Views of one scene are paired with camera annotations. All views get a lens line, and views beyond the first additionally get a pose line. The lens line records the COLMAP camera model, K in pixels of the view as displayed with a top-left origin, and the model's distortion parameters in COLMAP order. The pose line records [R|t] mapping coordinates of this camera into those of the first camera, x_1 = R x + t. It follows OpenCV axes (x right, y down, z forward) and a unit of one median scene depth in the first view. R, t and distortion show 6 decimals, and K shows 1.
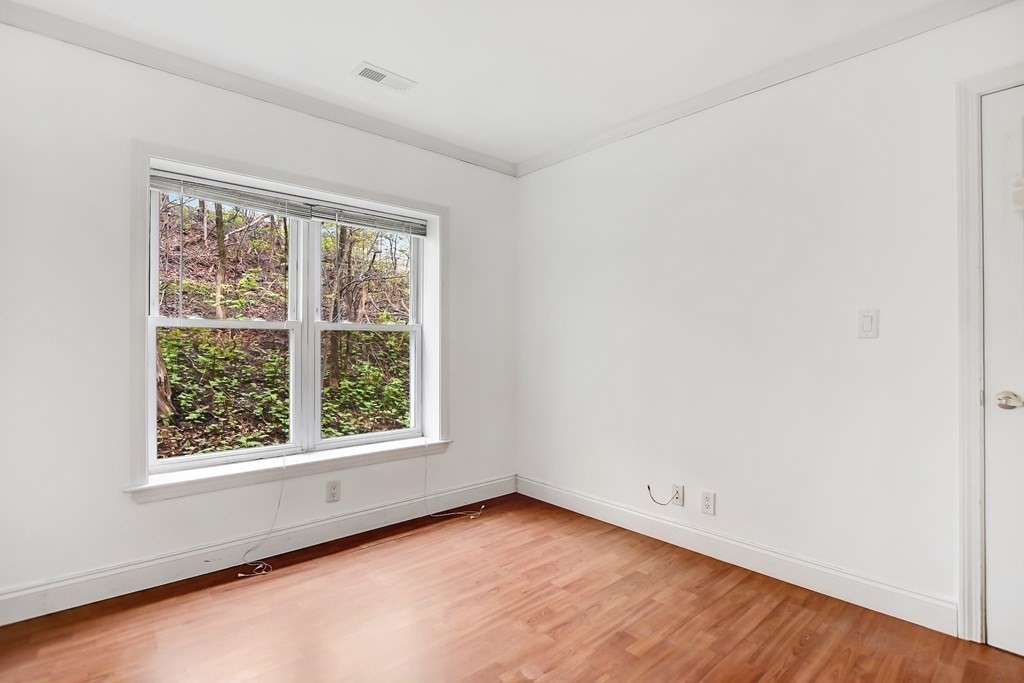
lens RADIAL K [[498.5, 0, 510.9], [0, 498.5, 345.8], [0, 0, 1]] dist [0.020031, -0.004880]
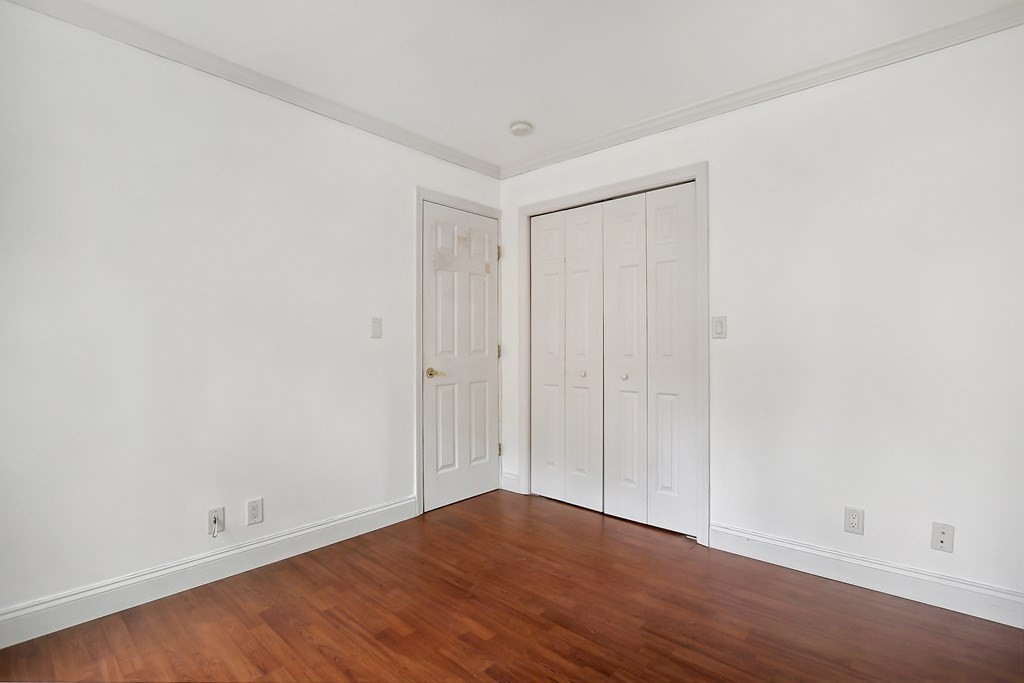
lens RADIAL K [[498.5, 0, 508.5], [0, 498.5, 345.8], [0, 0, 1]] dist [0.020031, -0.004880]
pose [[-0.112144, -0.006394, 0.993671, -0.640857], [-0.007814, 0.999954, 0.005552, -0.003848], [-0.993661, -0.007142, -0.112189, 0.701793]]
